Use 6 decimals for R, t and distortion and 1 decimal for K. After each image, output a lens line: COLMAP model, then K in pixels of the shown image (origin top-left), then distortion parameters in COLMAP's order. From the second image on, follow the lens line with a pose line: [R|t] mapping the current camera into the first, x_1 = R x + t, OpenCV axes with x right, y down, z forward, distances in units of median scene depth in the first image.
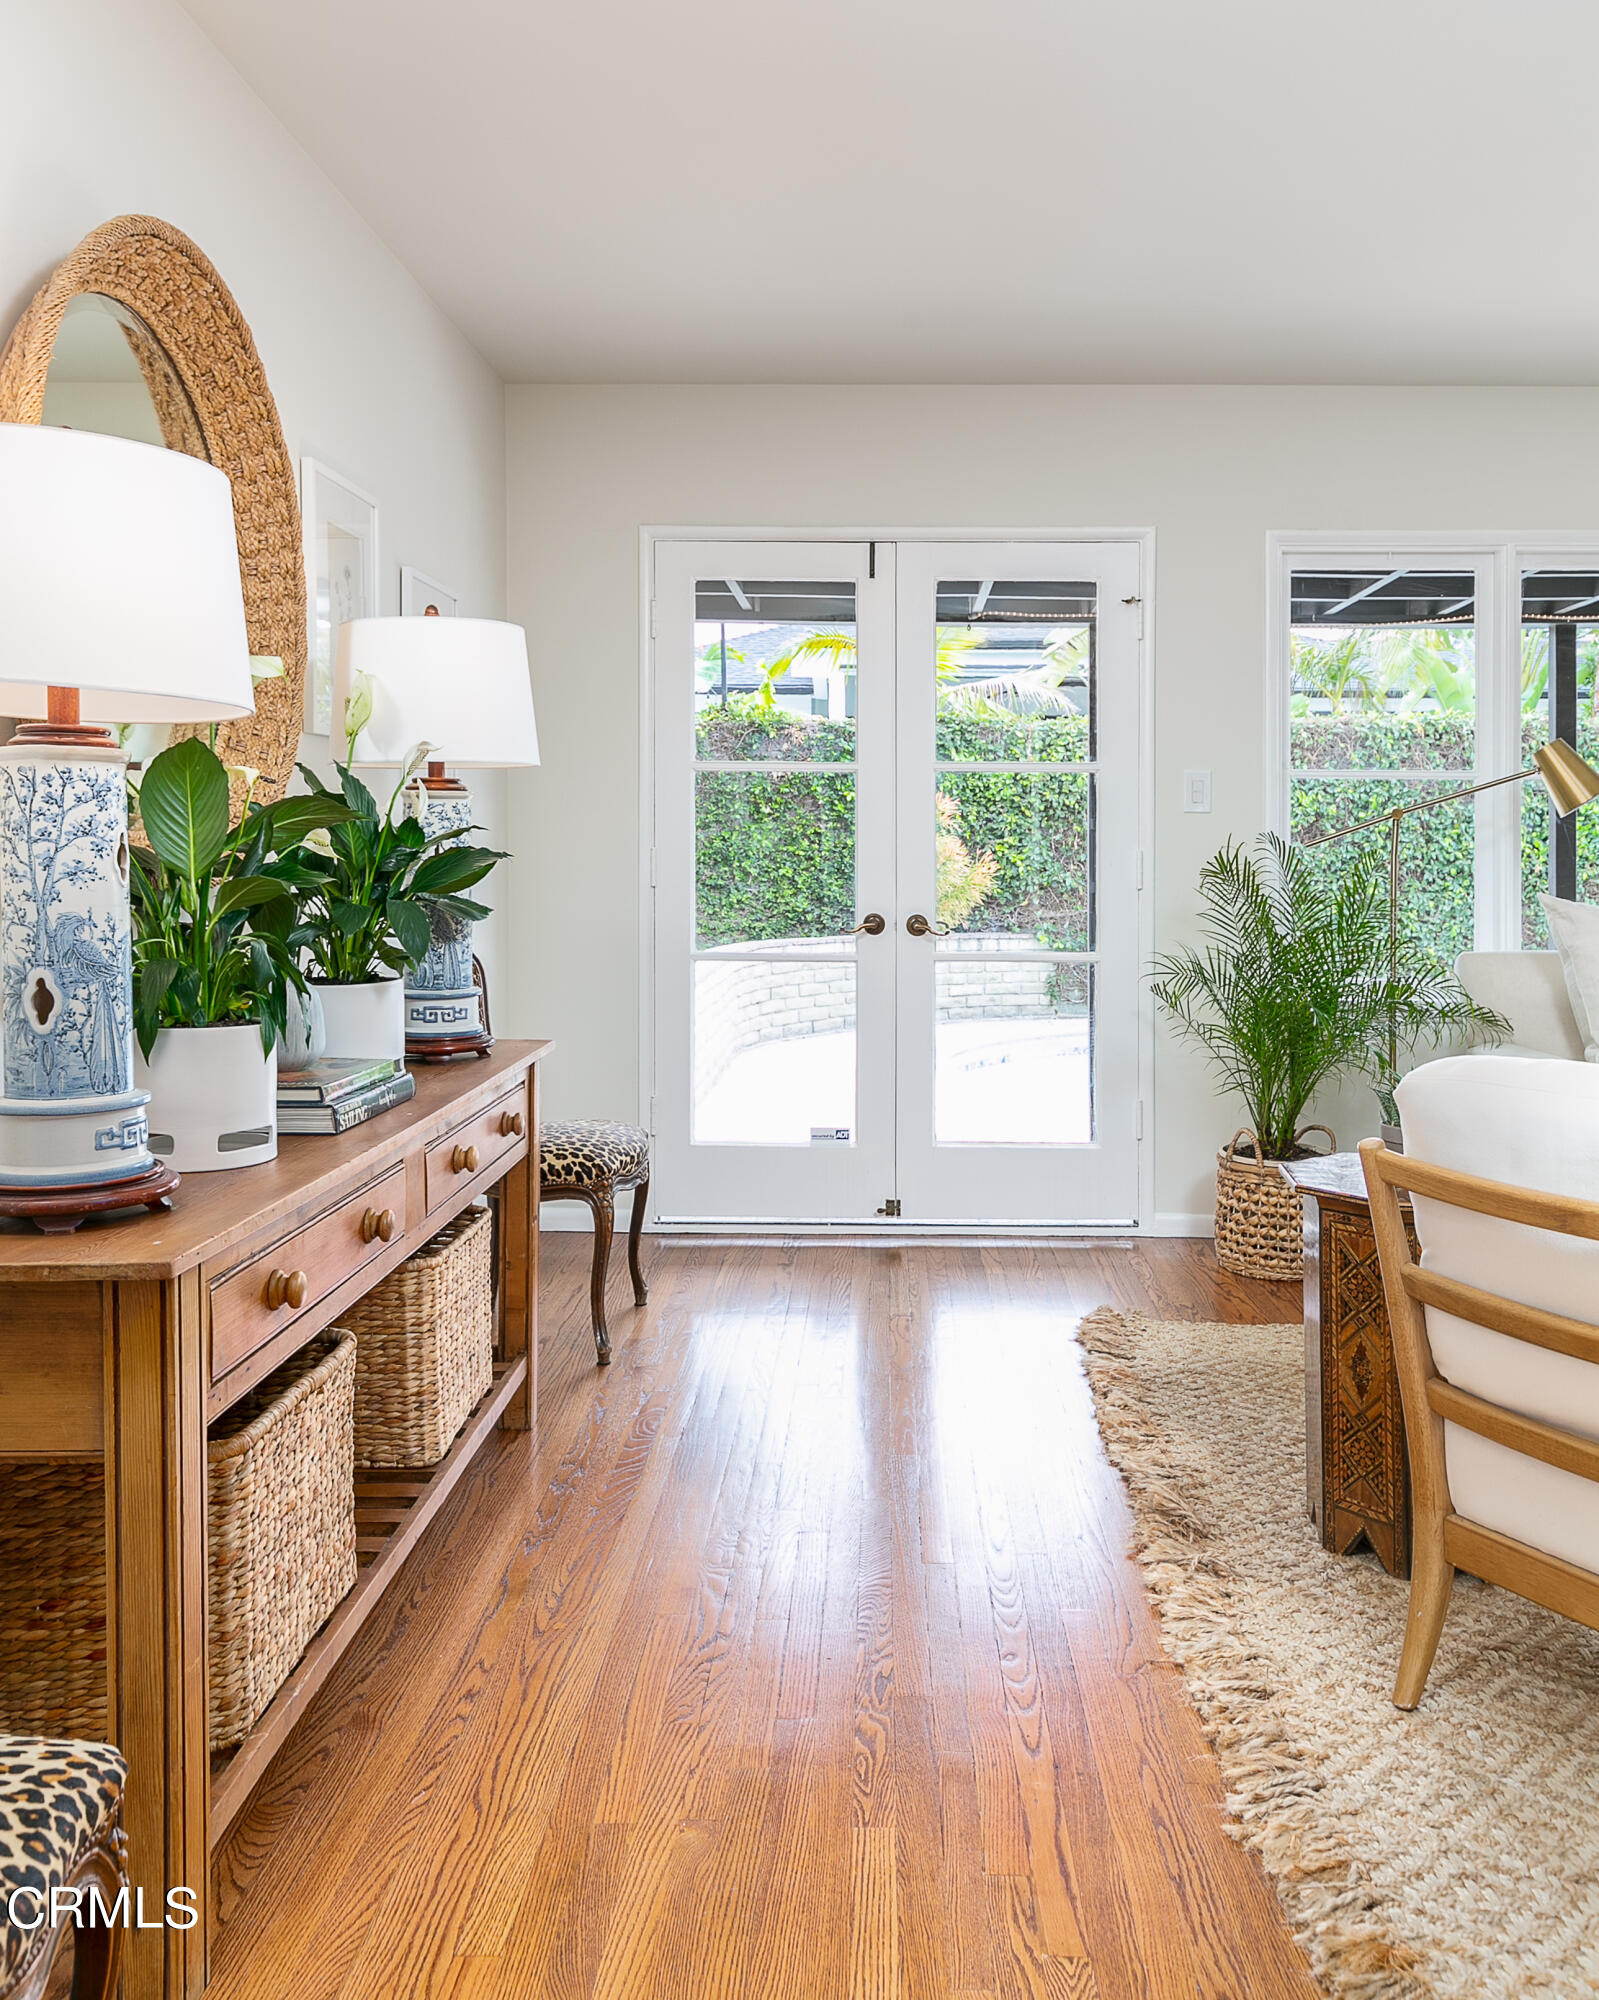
lens RADIAL K [[1651.5, 0, 799.5], [0, 1651.5, 1000.0], [0, 0, 1]] dist [0.005856, 0.001780]
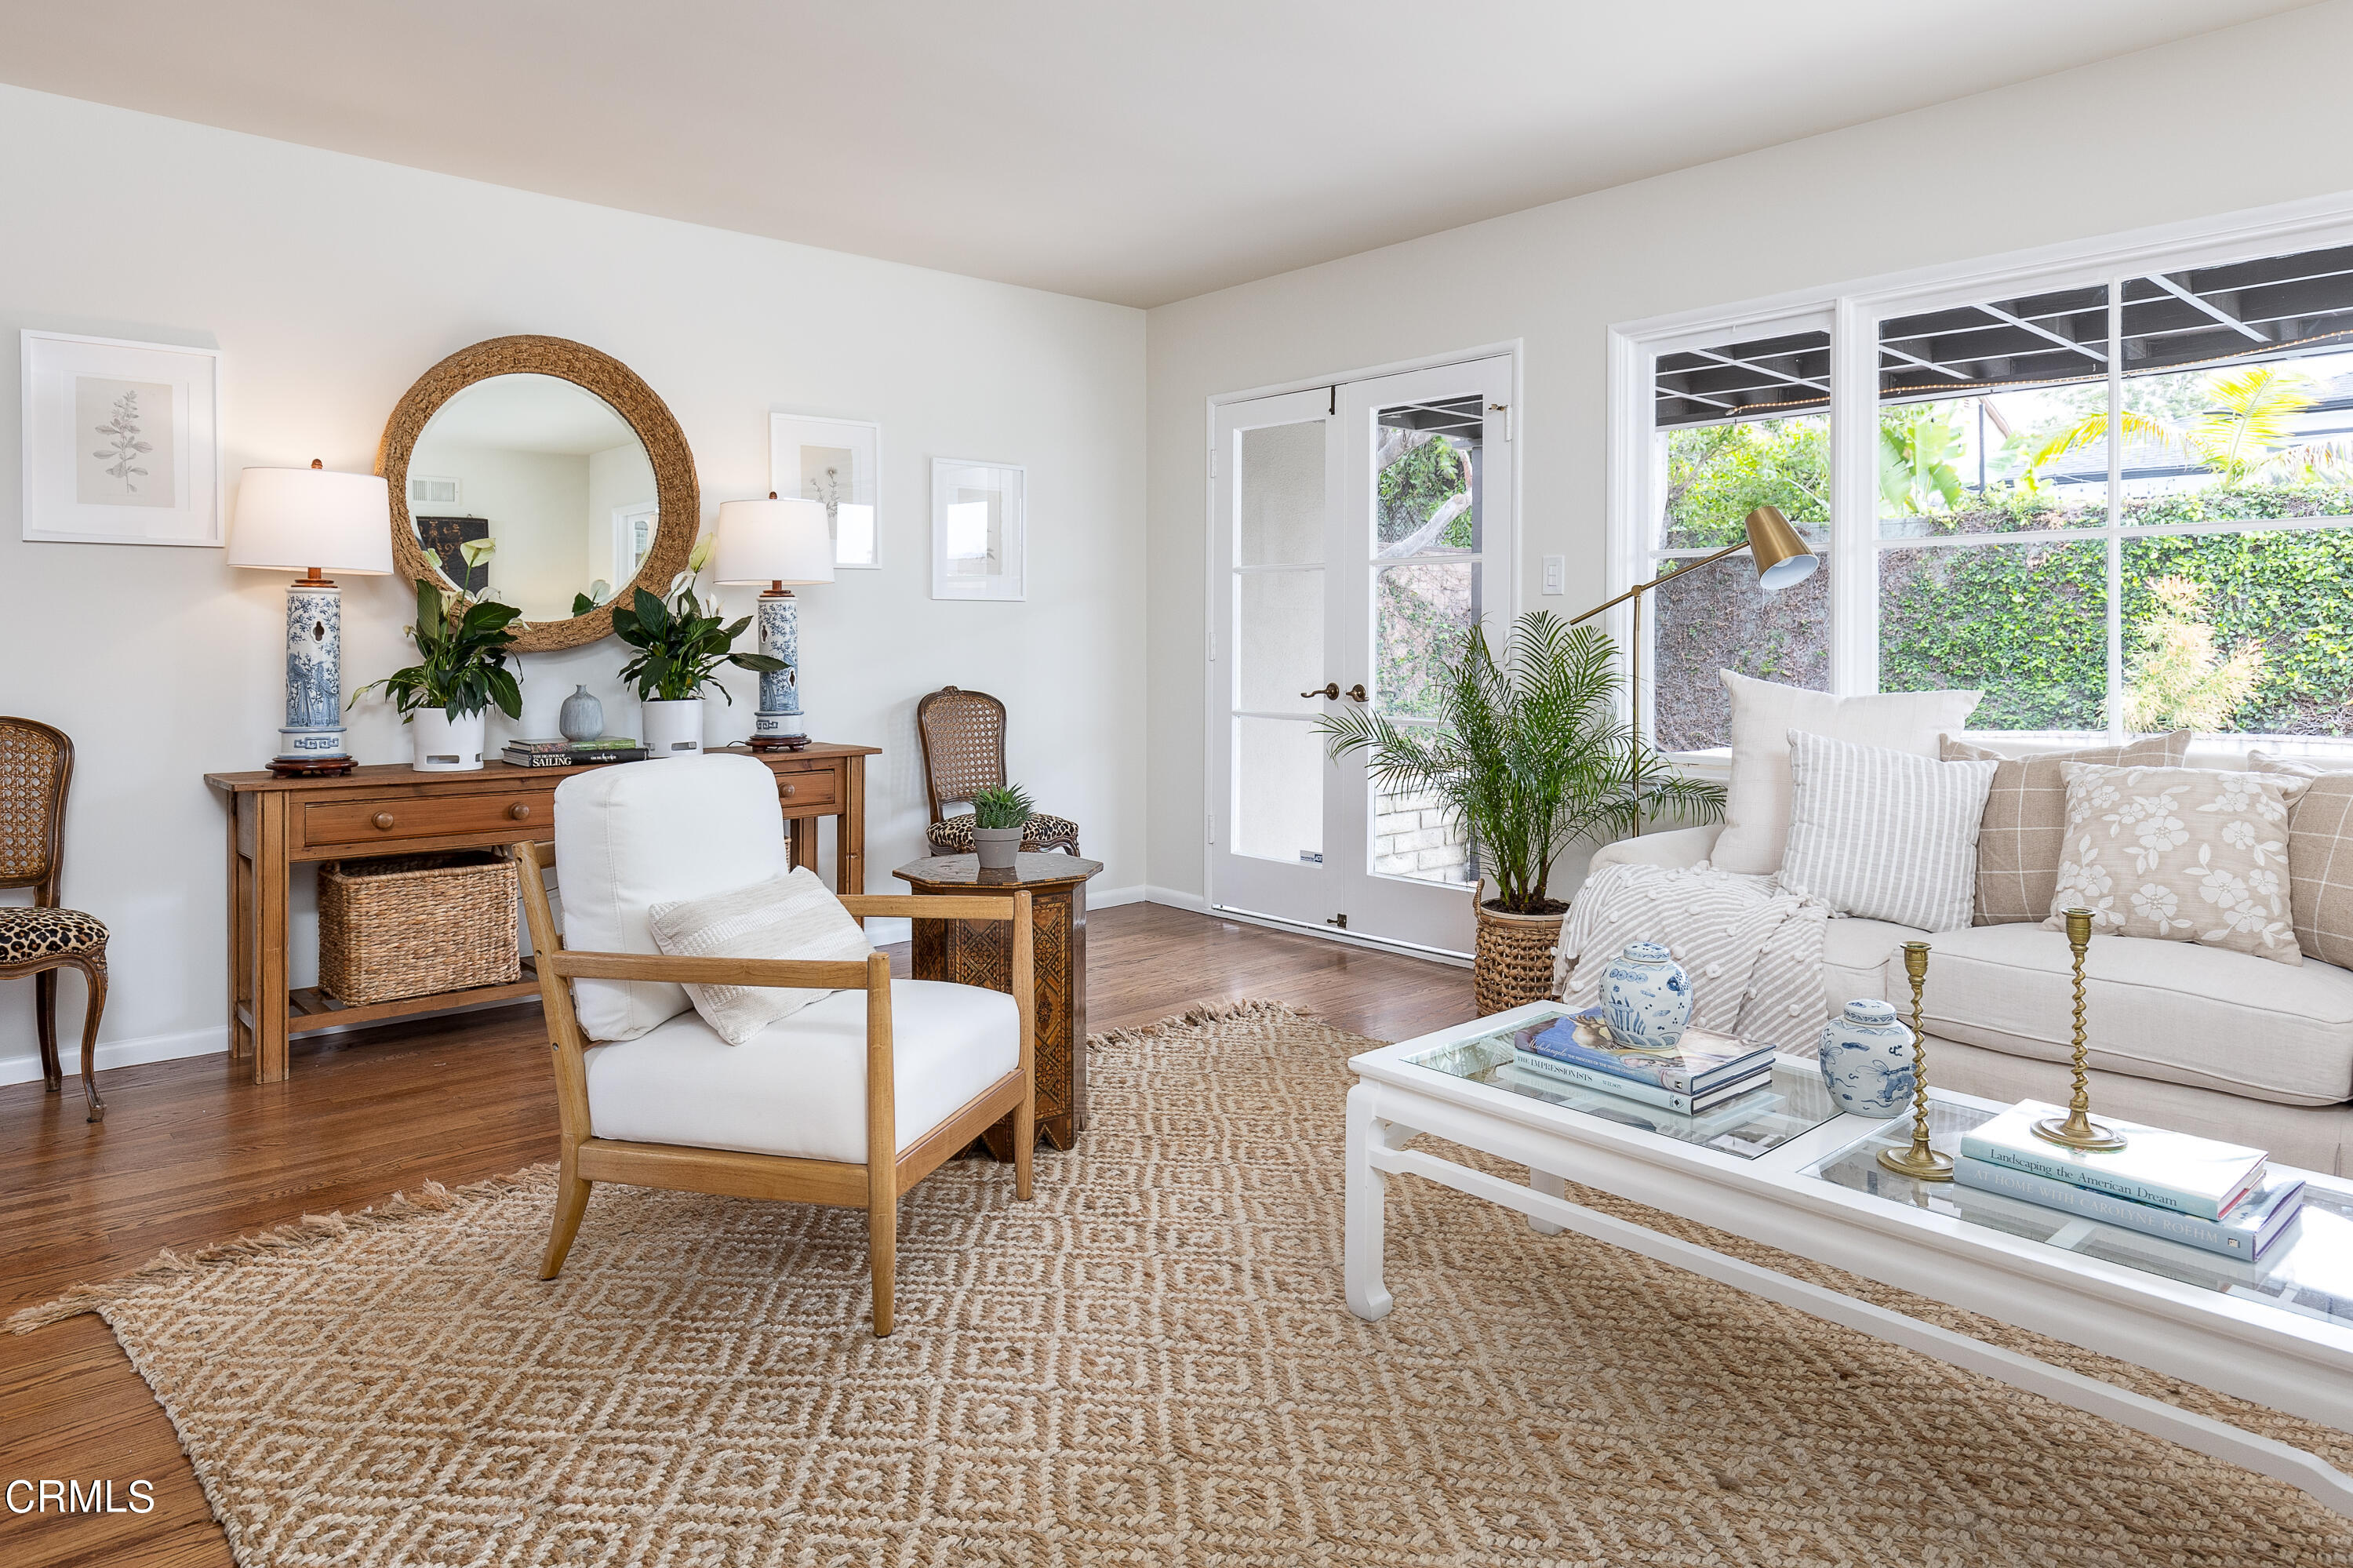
lens RADIAL K [[1430.4, 0, 1176.5], [0, 1430.4, 784.0], [0, 0, 1]] dist [-0.000047, -0.000399]
pose [[0.694511, 0.068007, -0.716261, 0.252392], [-0.064470, 0.997400, 0.032188, -0.001163], [0.716588, 0.023822, 0.697090, 0.054790]]
